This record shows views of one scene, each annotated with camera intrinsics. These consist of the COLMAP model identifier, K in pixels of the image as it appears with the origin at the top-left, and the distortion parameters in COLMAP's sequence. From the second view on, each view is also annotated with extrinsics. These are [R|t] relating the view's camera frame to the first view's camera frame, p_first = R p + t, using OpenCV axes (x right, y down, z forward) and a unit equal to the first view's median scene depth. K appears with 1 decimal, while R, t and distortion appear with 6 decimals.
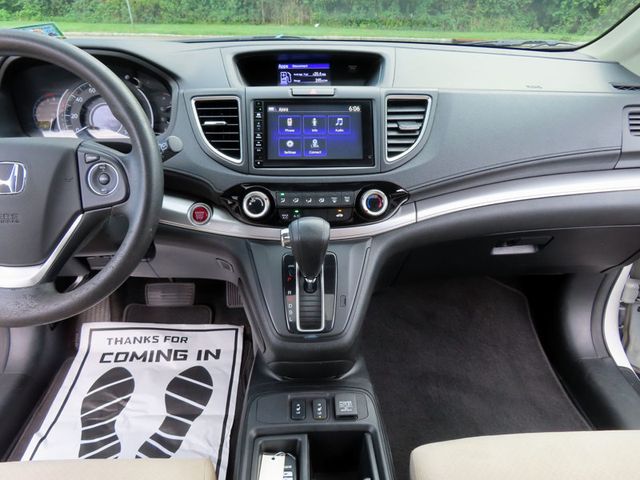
lens RADIAL K [[458.0, 0, 319.0], [0, 458.0, 241.8], [0, 0, 1]] dist [-0.010782, 0.008474]
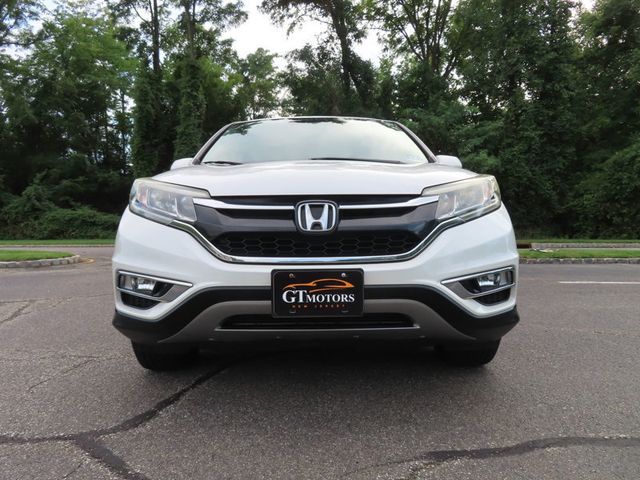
lens RADIAL K [[458.0, 0, 321.2], [0, 458.0, 239.9], [0, 0, 1]] dist [-0.010782, 0.008474]
pose [[0.997842, -0.019361, -0.062742, -1.667956], [-0.010695, 0.894854, -0.446230, 1.740143], [0.064784, 0.445938, 0.892716, -2.134048]]
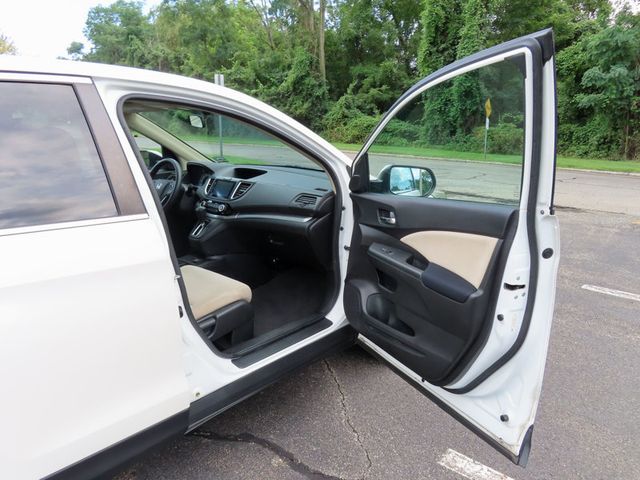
lens RADIAL K [[458.0, 0, 315.4], [0, 458.0, 243.0], [0, 0, 1]] dist [-0.010782, 0.008474]
pose [[0.699450, 0.177500, -0.692289, 3.002182], [-0.343534, 0.932922, -0.107890, 0.326885], [0.626701, 0.313288, 0.713509, -0.959665]]
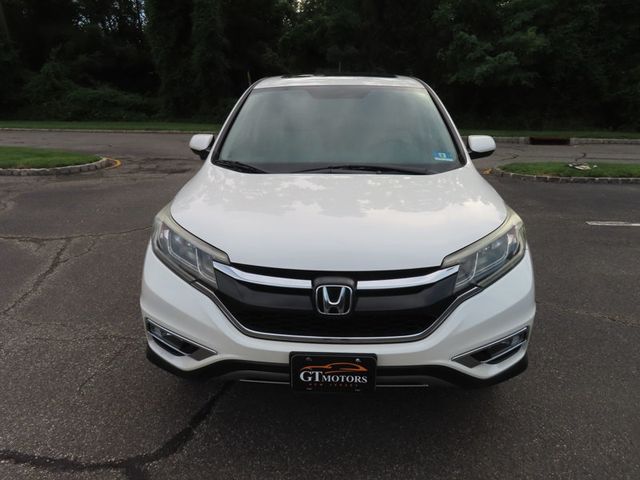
lens RADIAL K [[458.0, 0, 320.5], [0, 458.0, 241.9], [0, 0, 1]] dist [-0.010782, 0.008474]
pose [[0.992562, 0.026308, -0.118867, -1.609909], [-0.047972, 0.981892, -0.183266, 0.908344], [0.111894, 0.187605, 0.975850, -2.377160]]
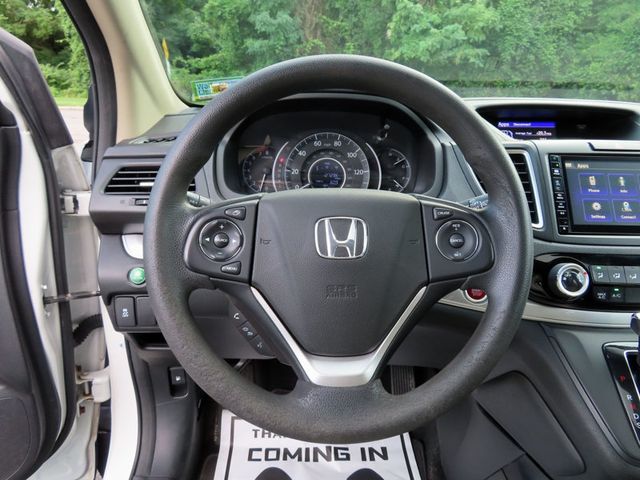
lens RADIAL K [[458.0, 0, 320.3], [0, 458.0, 241.4], [0, 0, 1]] dist [-0.010782, 0.008474]
pose [[0.999307, 0.022150, -0.029911, -0.518514], [-0.026566, 0.987331, -0.156434, -0.009965], [0.026068, 0.157120, 0.987235, 0.181643]]
